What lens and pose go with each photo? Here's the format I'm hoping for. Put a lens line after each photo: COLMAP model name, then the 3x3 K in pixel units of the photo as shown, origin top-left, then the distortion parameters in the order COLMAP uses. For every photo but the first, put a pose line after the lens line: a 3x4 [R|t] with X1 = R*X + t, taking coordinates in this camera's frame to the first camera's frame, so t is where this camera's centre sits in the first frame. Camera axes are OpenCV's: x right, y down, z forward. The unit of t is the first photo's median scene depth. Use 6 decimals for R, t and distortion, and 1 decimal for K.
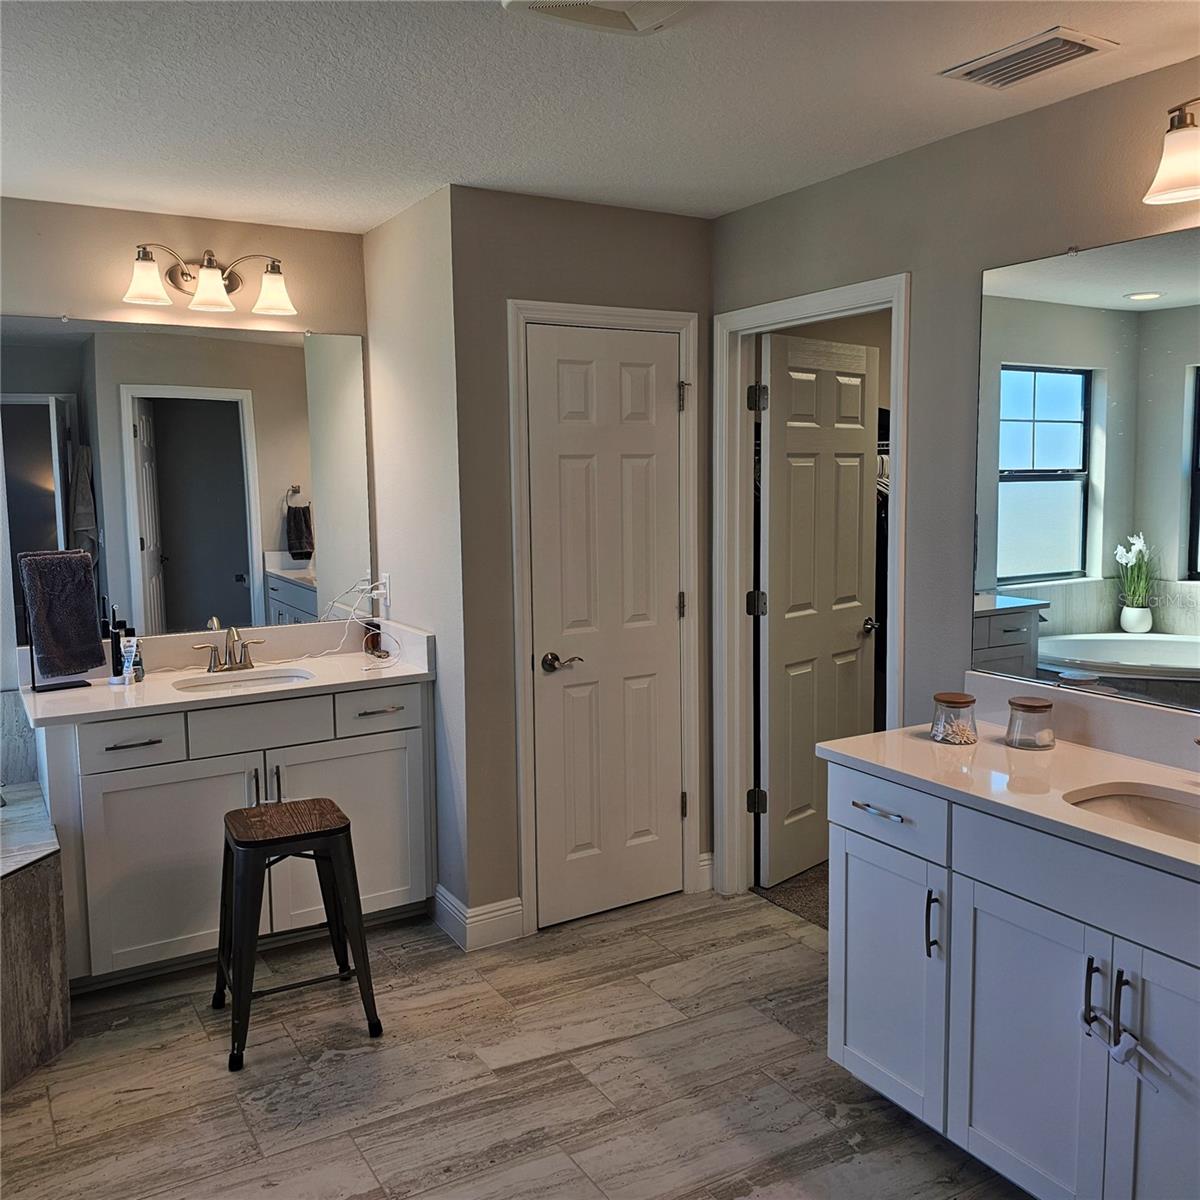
lens RADIAL K [[1084.0, 0, 588.9], [0, 1084.0, 600.7], [0, 0, 1]] dist [0.066187, -0.068538]
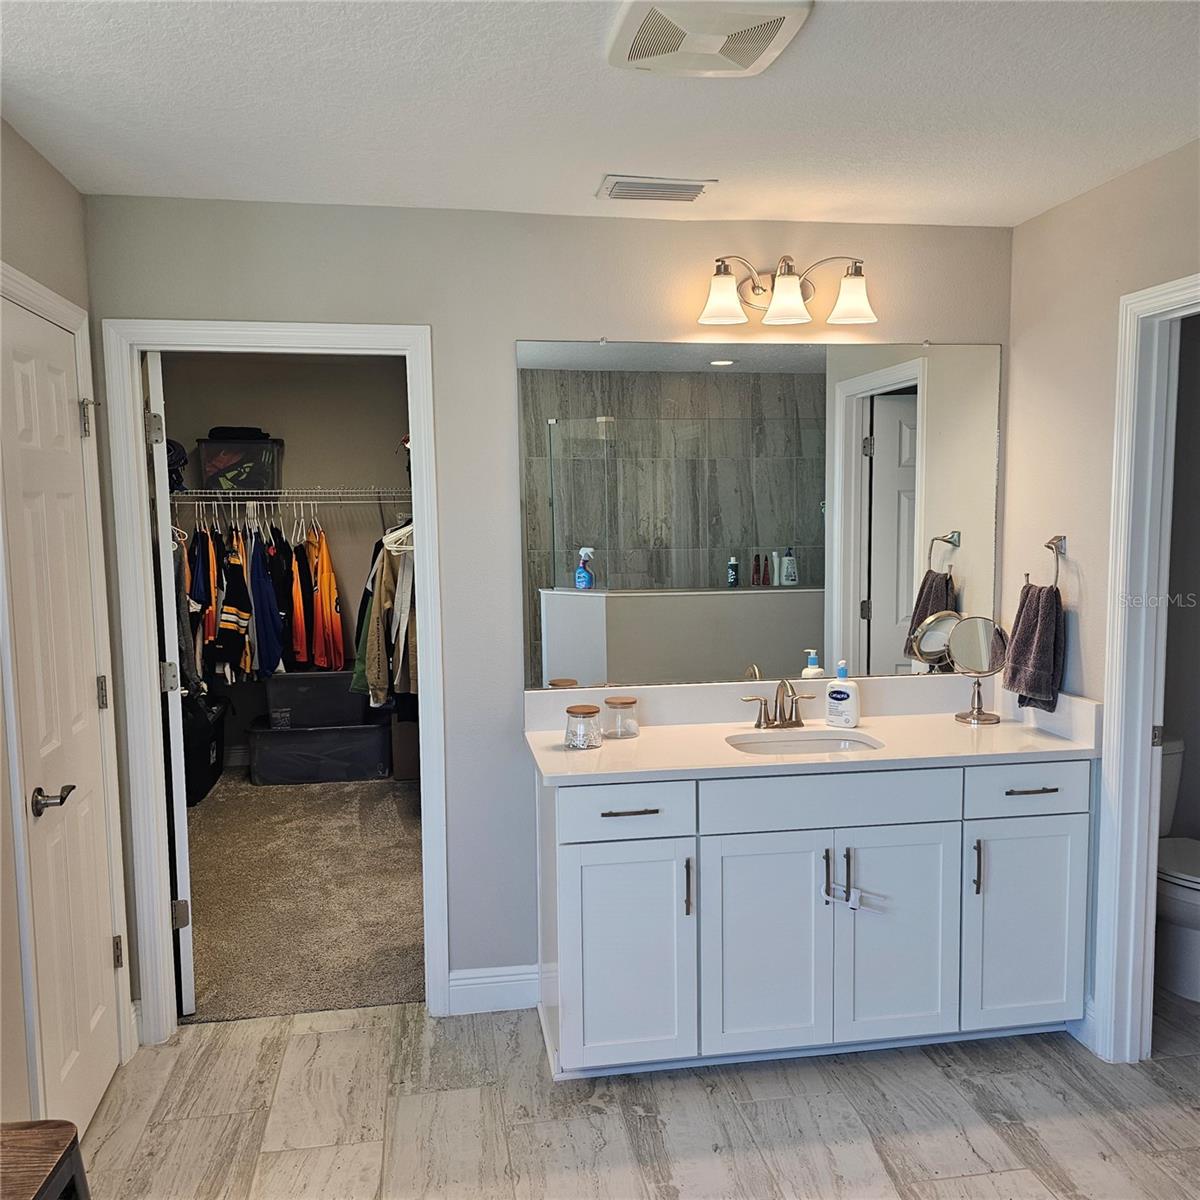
lens RADIAL K [[1094.0, 0, 603.4], [0, 1094.0, 621.8], [0, 0, 1]] dist [0.052415, -0.008121]
pose [[0.347208, -0.091138, 0.933349, -0.483808], [0.118430, 0.991559, 0.052766, -0.041094], [-0.930280, 0.092216, 0.355071, 0.369398]]
